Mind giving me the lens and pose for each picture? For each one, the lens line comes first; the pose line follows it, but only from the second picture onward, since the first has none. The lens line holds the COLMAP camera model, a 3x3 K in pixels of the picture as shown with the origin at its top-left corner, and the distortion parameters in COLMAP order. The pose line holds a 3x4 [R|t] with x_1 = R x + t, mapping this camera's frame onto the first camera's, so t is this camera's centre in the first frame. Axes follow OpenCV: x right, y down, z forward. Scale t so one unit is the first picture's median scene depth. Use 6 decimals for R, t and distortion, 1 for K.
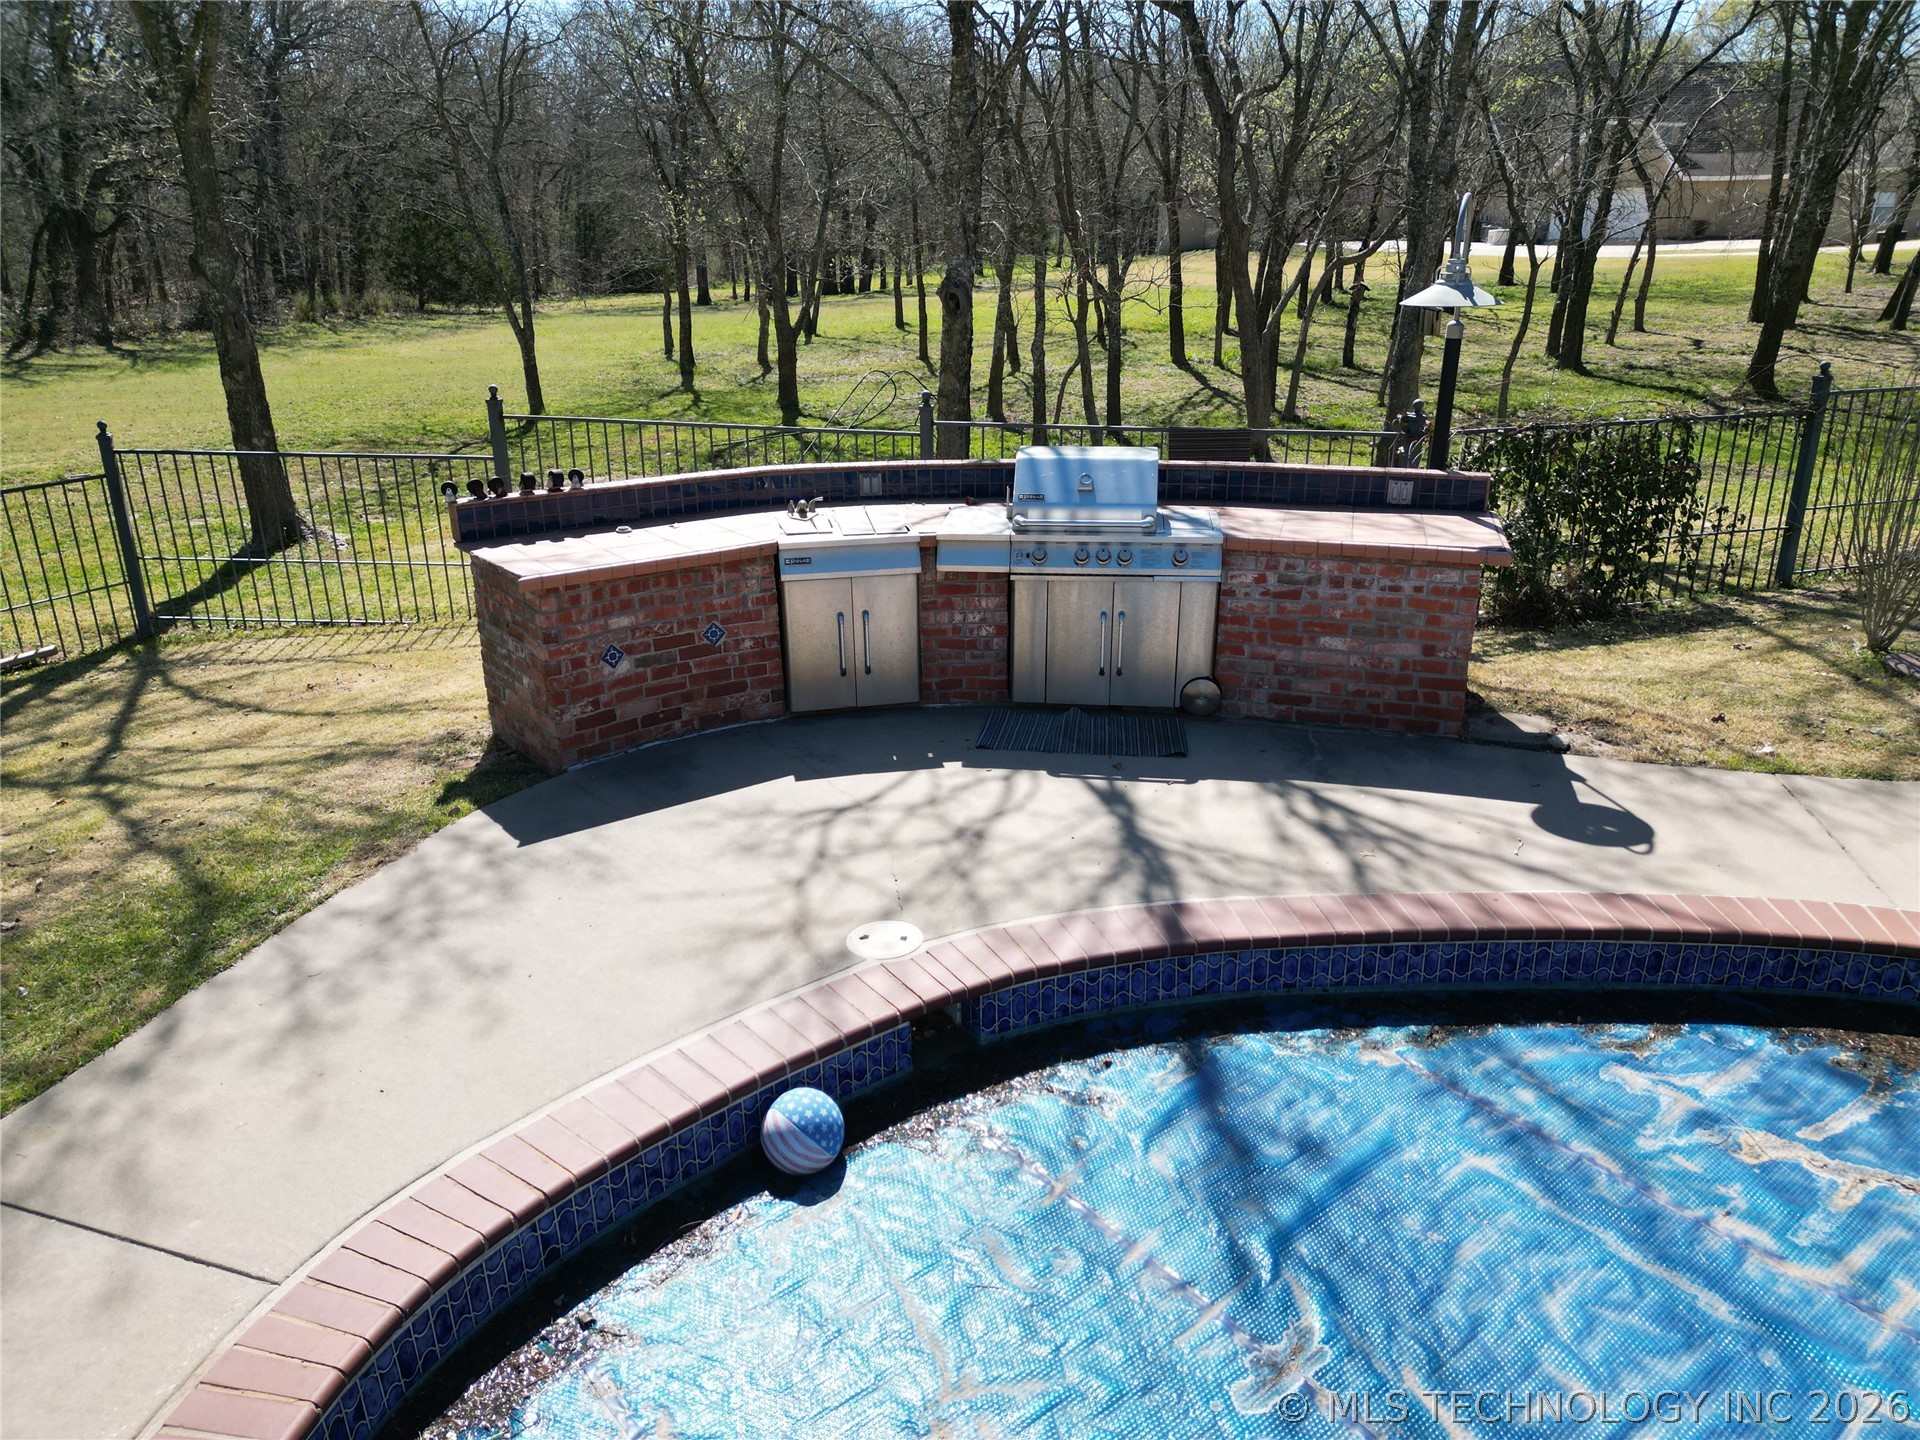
lens RADIAL K [[1339.8, 0, 960.8], [0, 1339.8, 726.6], [0, 0, 1]] dist [0.063682, -0.054165]
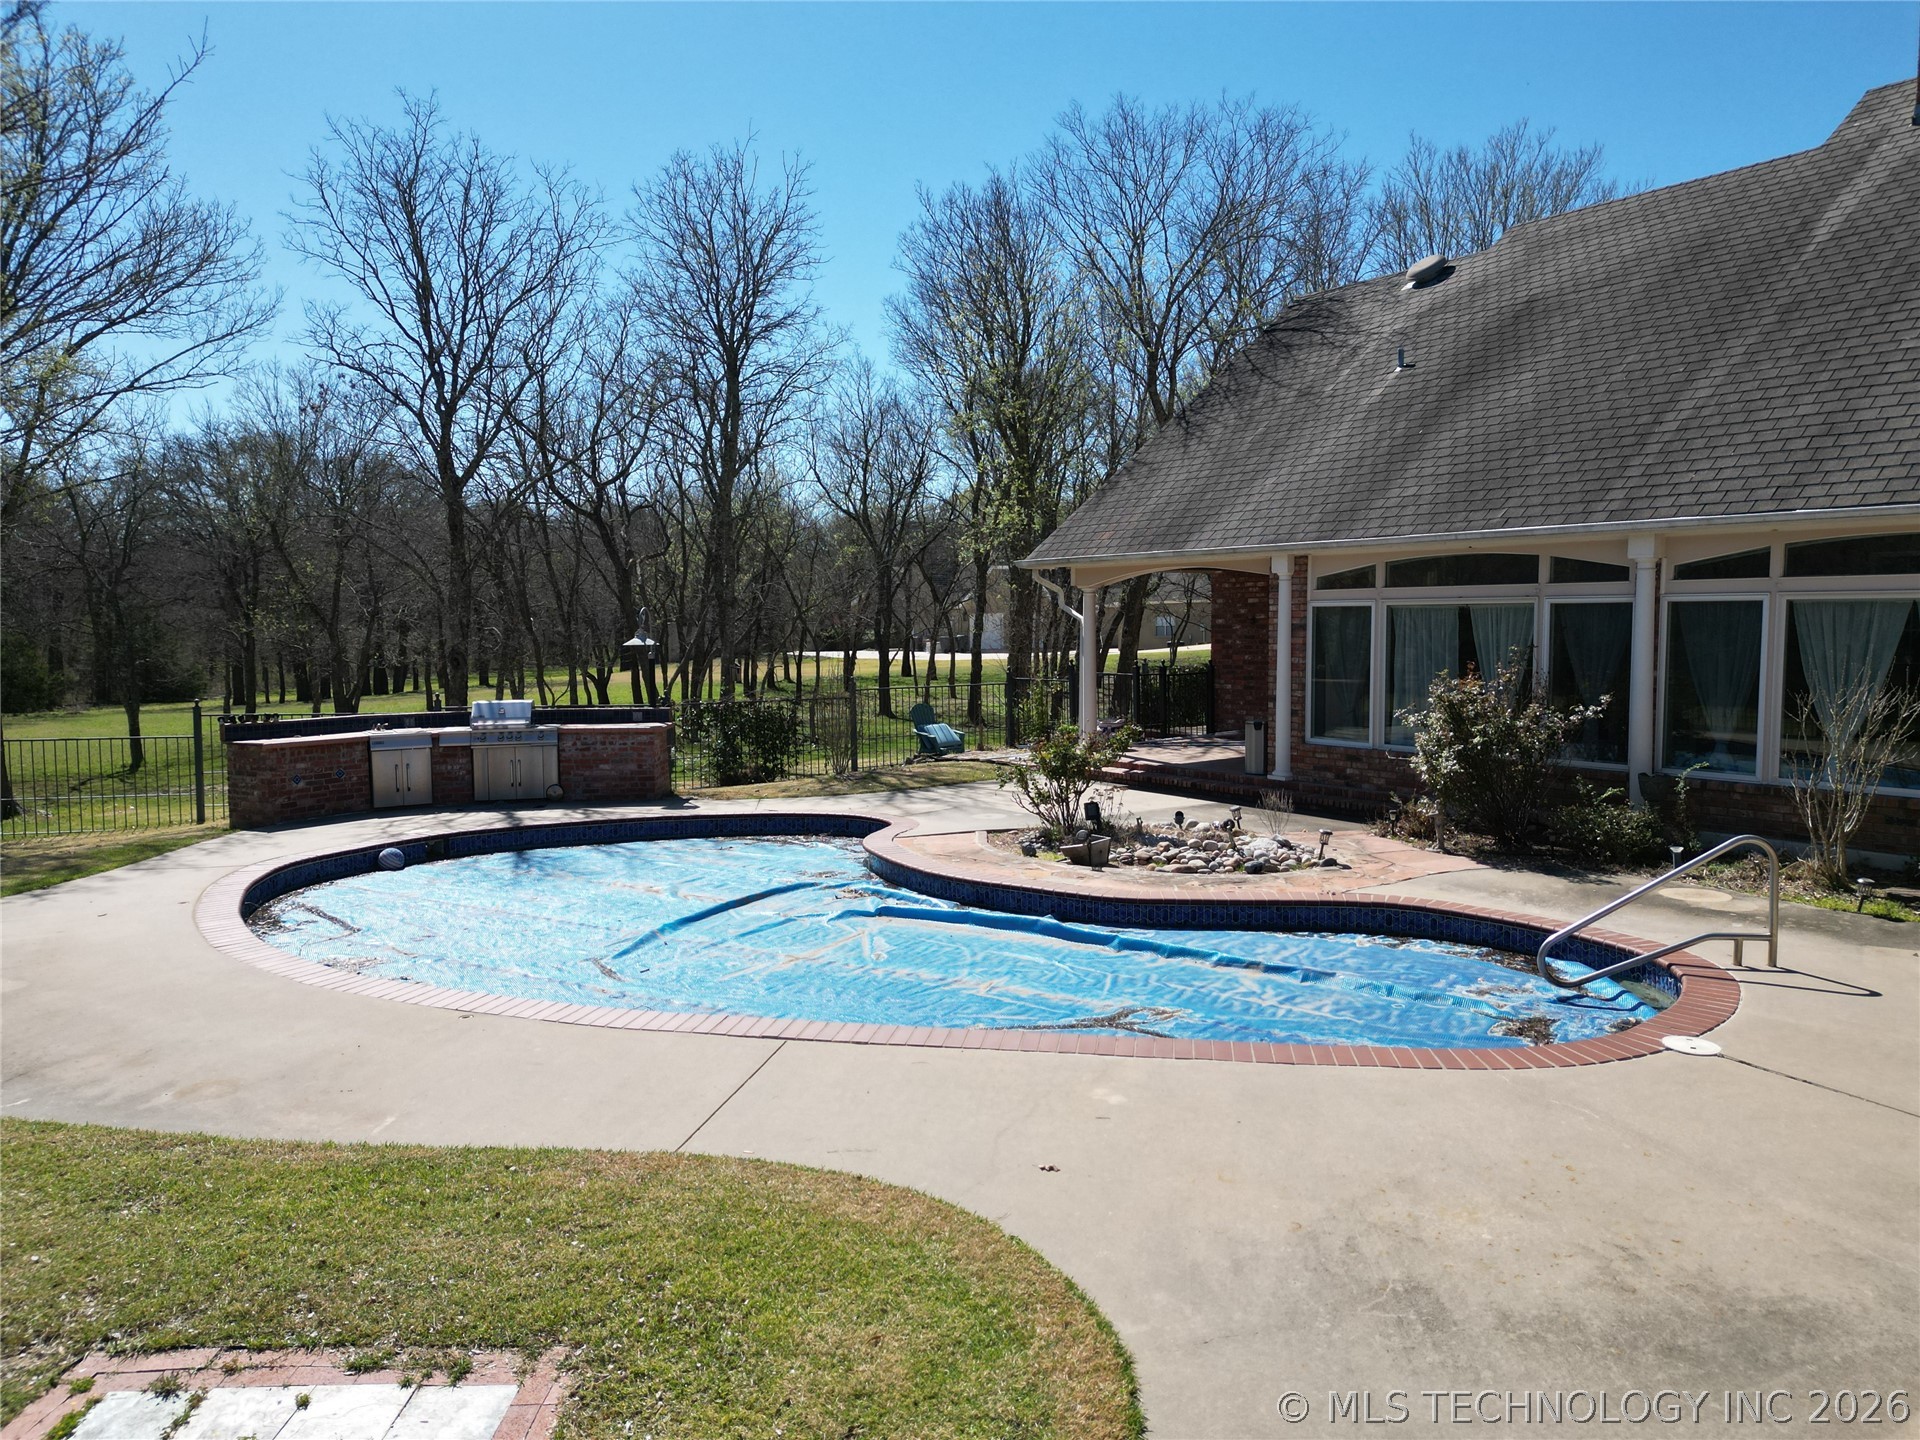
lens RADIAL K [[1339.8, 0, 968.0], [0, 1339.8, 718.6], [0, 0, 1]] dist [0.063682, -0.054165]
pose [[0.944888, -0.029469, 0.326065, 0.091885], [0.123915, 0.954040, -0.272861, 0.627782], [-0.303038, 0.298227, 0.905113, -1.553287]]
